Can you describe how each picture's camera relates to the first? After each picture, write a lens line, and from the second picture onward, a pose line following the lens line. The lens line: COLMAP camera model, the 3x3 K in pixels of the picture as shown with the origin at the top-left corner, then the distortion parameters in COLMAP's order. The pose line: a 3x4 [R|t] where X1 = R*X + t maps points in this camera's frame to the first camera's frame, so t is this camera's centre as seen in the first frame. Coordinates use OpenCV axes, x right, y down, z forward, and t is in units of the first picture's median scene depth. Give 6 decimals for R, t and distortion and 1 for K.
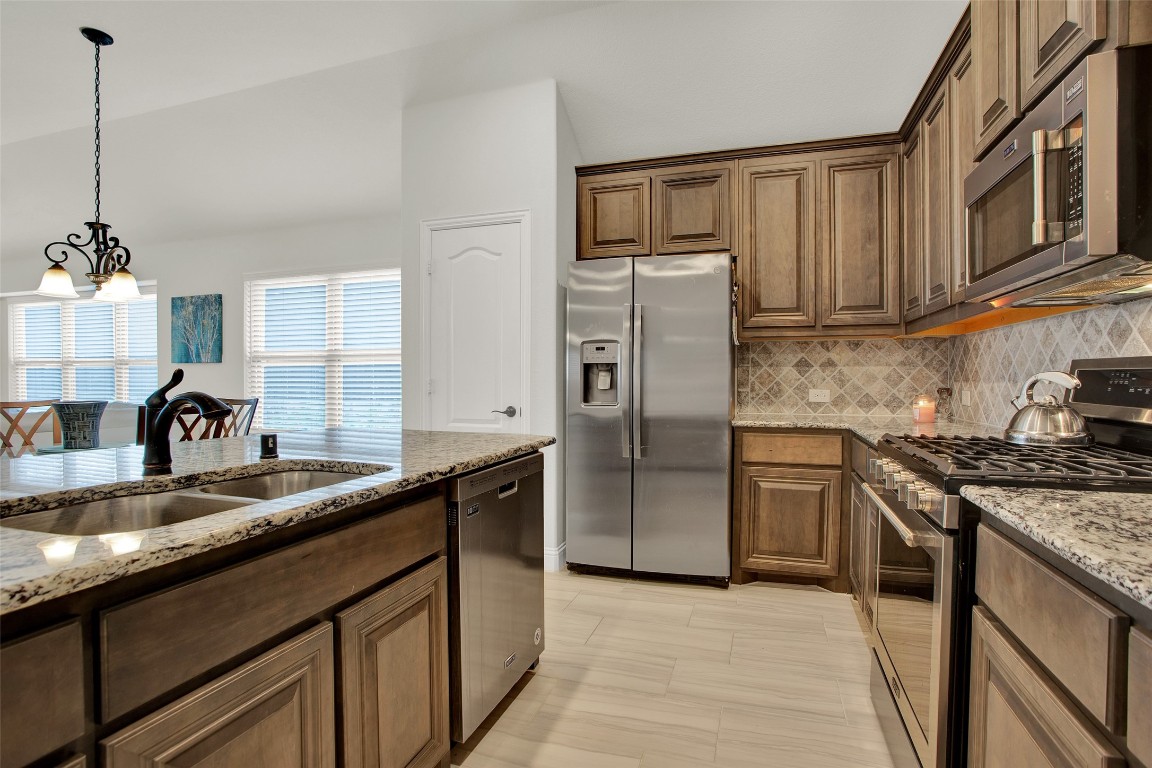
lens RADIAL K [[560.7, 0, 582.8], [0, 560.7, 376.8], [0, 0, 1]] dist [-0.057209, 0.015152]
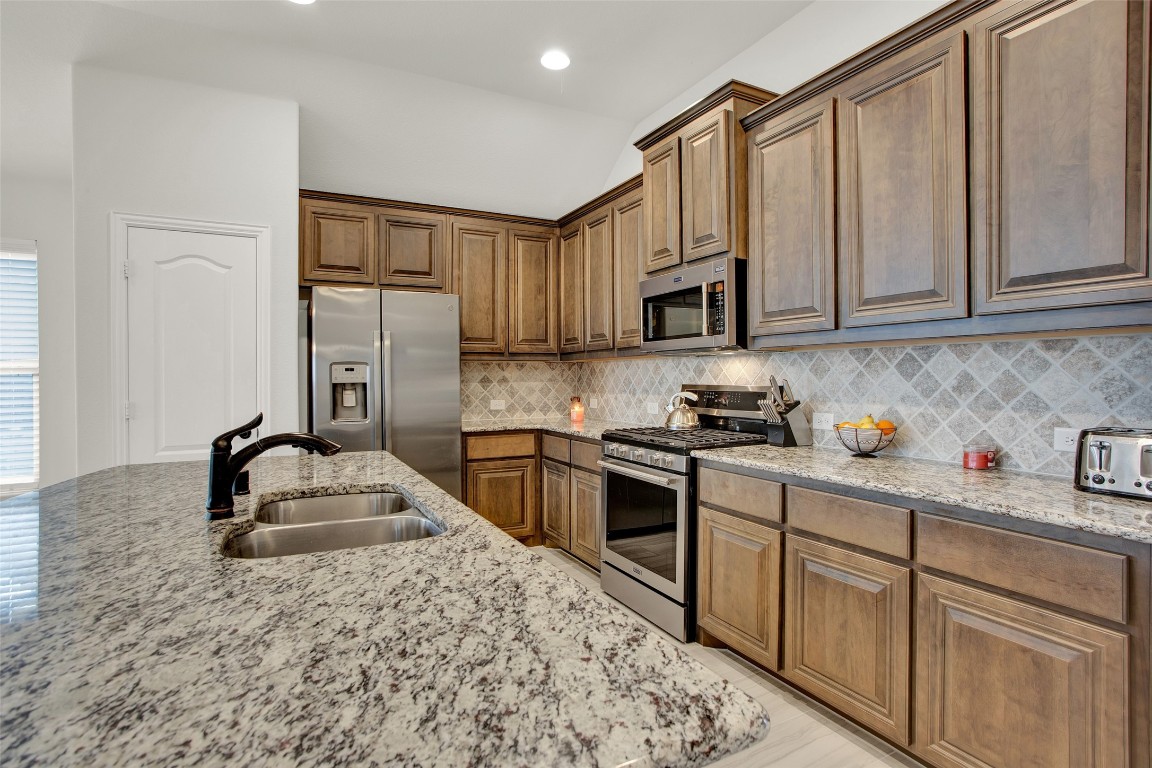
lens RADIAL K [[560.7, 0, 587.6], [0, 560.7, 373.3], [0, 0, 1]] dist [-0.057209, 0.015152]
pose [[0.697128, 0.002023, 0.716943, -0.419050], [0.005838, 0.999947, -0.008499, -0.030967], [-0.716923, 0.010110, 0.697080, -0.081250]]
